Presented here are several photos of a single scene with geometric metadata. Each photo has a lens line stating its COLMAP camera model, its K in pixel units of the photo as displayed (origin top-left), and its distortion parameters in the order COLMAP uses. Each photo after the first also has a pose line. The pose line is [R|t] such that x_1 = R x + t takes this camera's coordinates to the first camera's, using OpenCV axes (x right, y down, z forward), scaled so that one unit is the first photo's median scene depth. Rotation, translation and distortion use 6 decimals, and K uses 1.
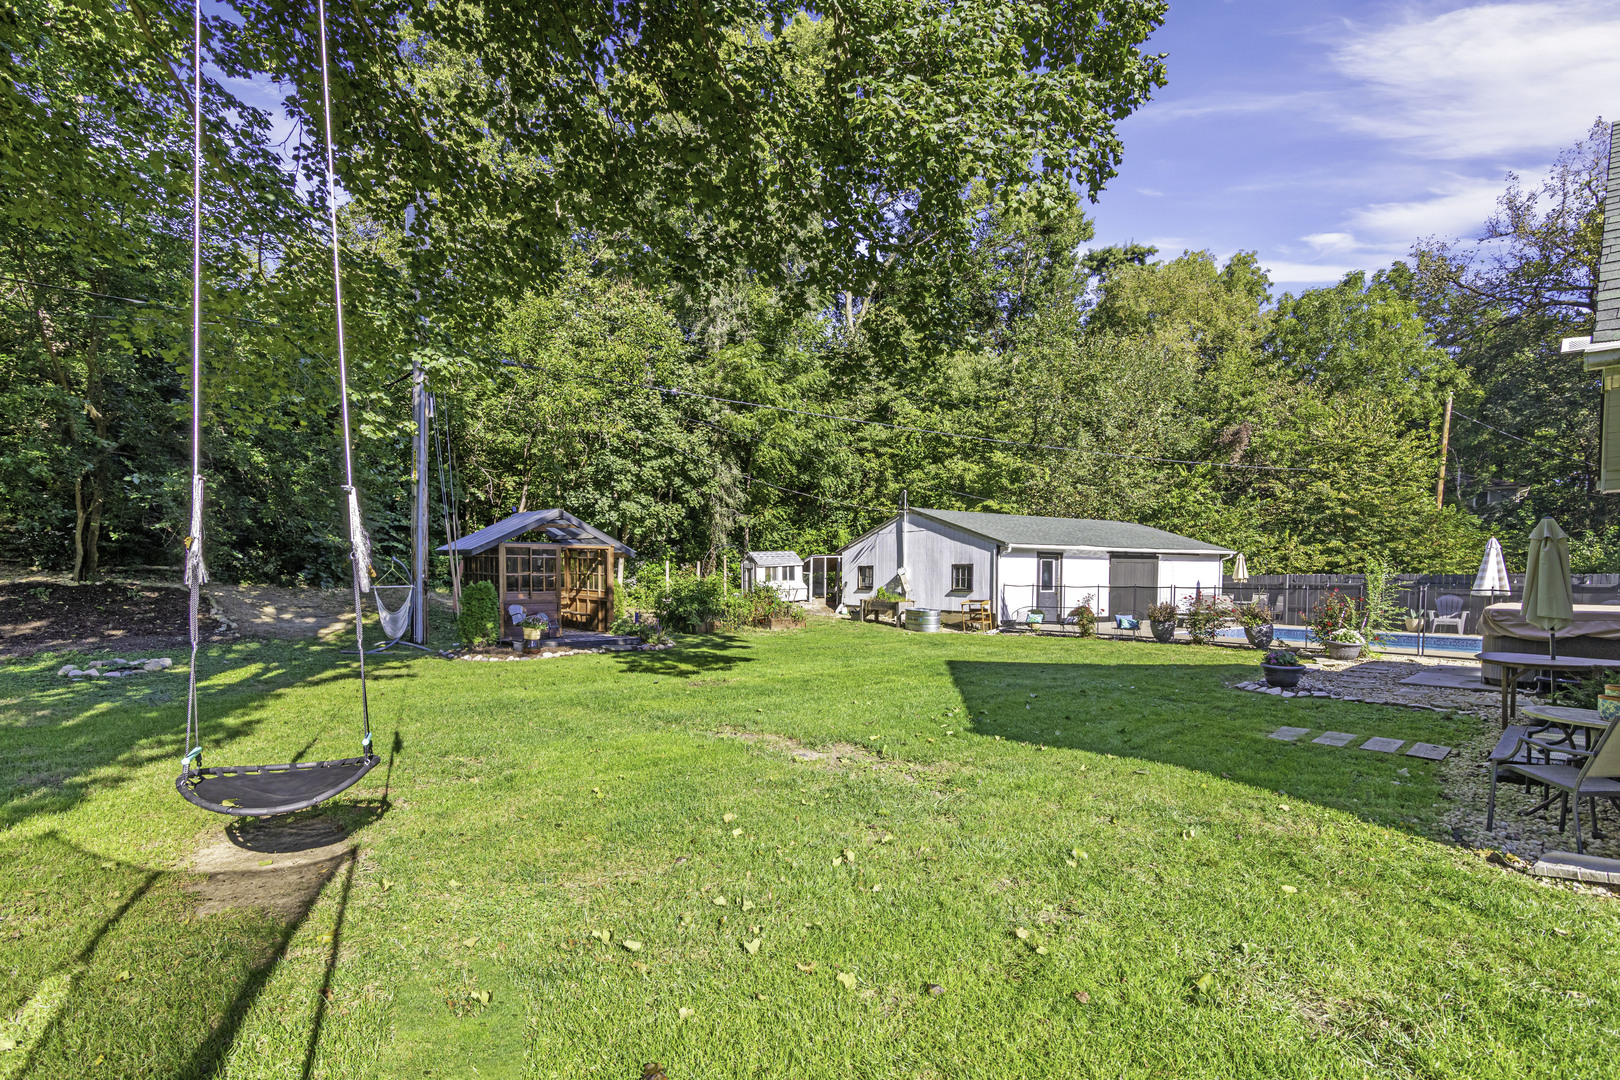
lens RADIAL K [[747.0, 0, 815.9], [0, 747.0, 568.6], [0, 0, 1]] dist [0.002796, 0.001133]
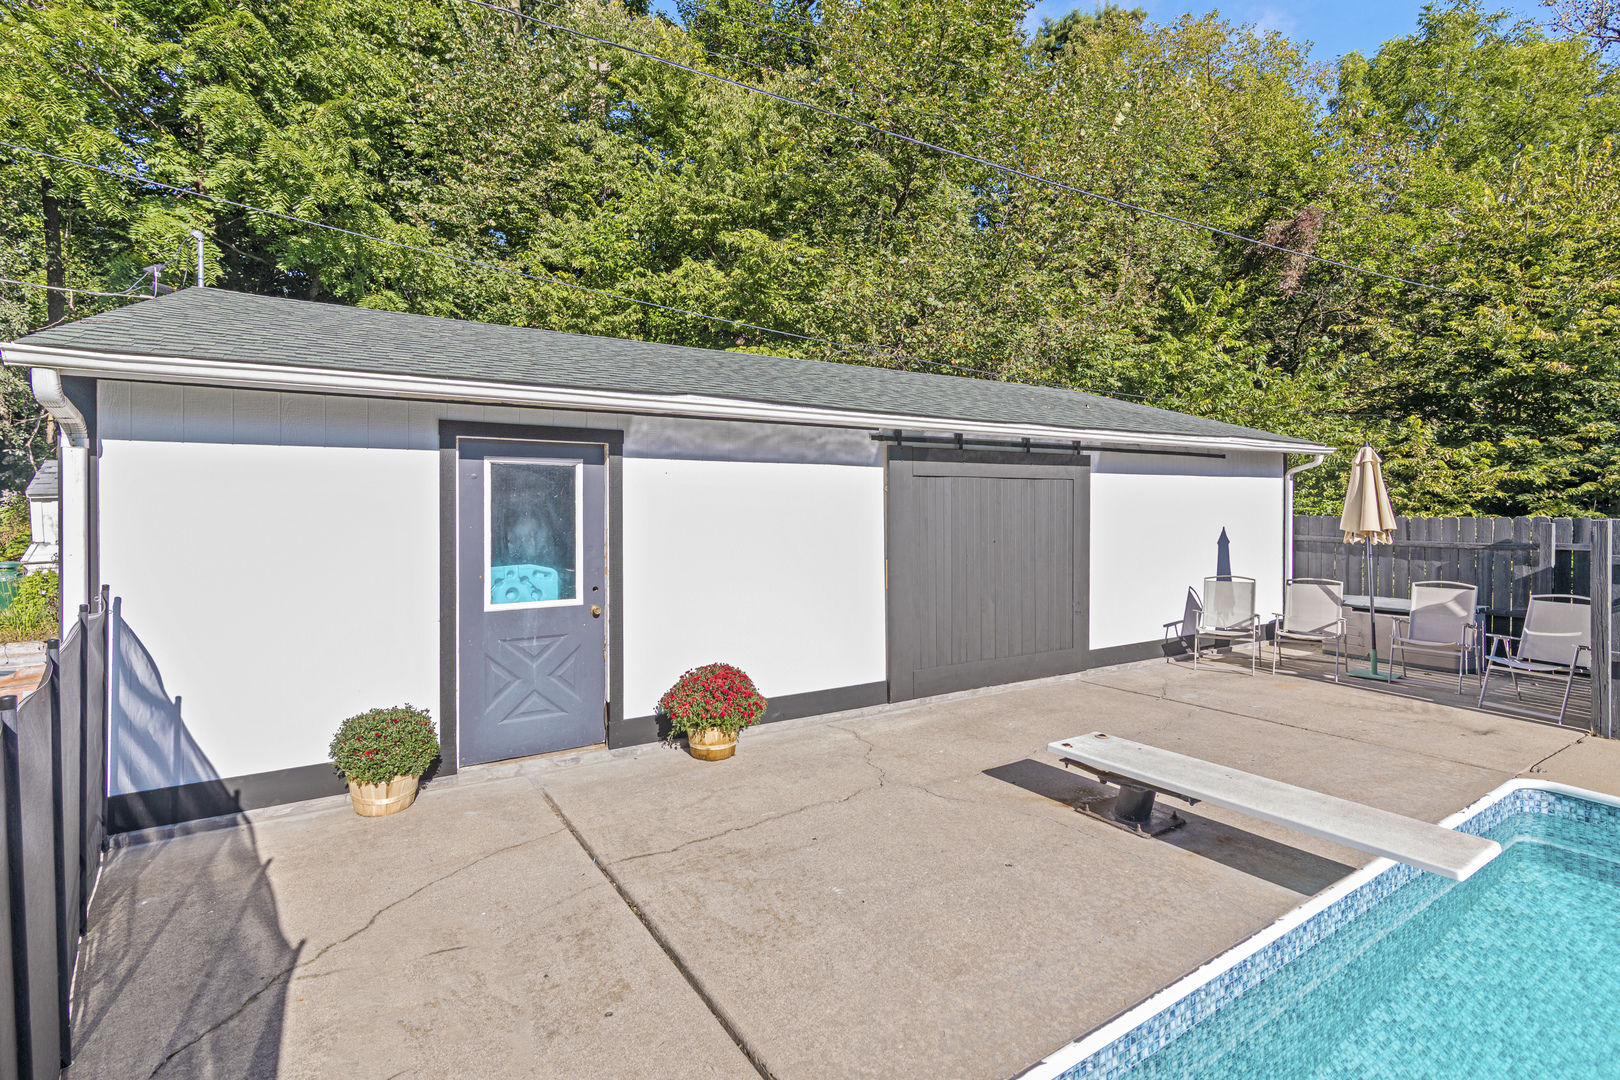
lens RADIAL K [[769.2, 0, 810.4], [0, 769.2, 497.6], [0, 0, 1]] dist [-0.013615, 0.000144]
pose [[0.999866, -0.009417, -0.013355, 0.266128], [0.009307, 0.999922, -0.008286, 0.001020], [0.013432, 0.008161, 0.999876, 0.528966]]
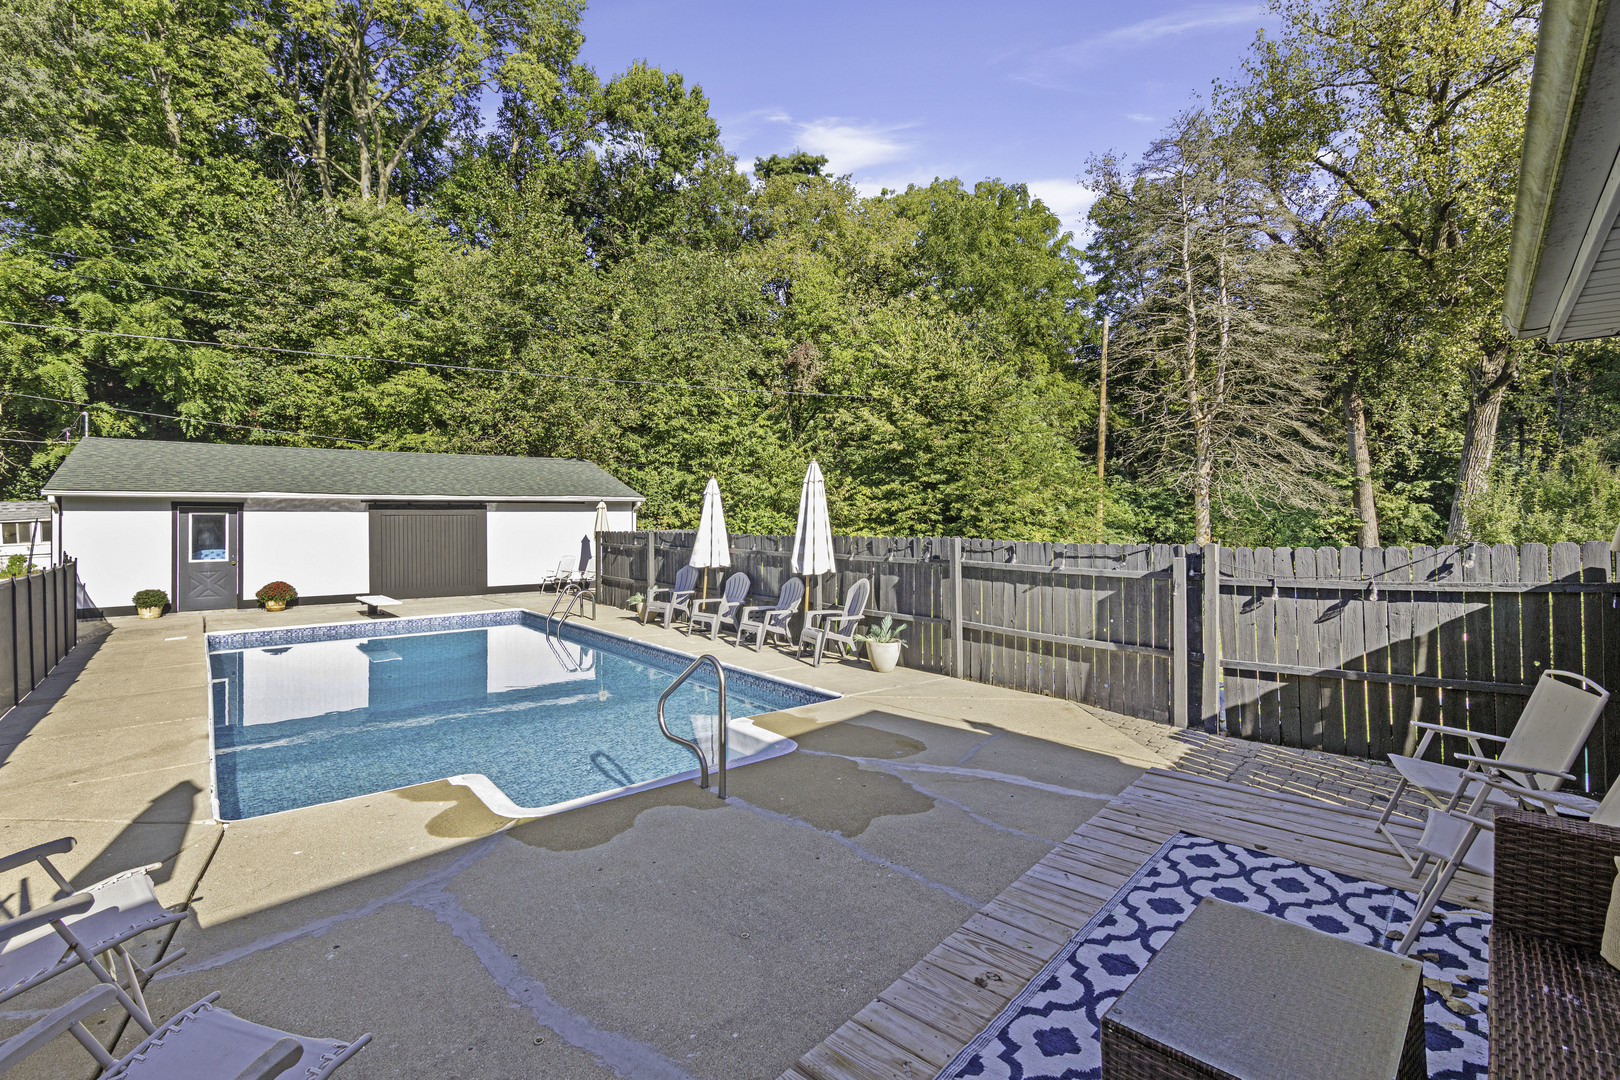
lens RADIAL K [[749.3, 0, 812.4], [0, 749.3, 507.4], [0, 0, 1]] dist [0.018477, -0.026222]
pose [[0.993969, -0.016566, 0.108406, 0.518029], [0.018727, 0.999645, -0.018949, 0.003542], [-0.108053, 0.020864, 0.993926, 0.196954]]
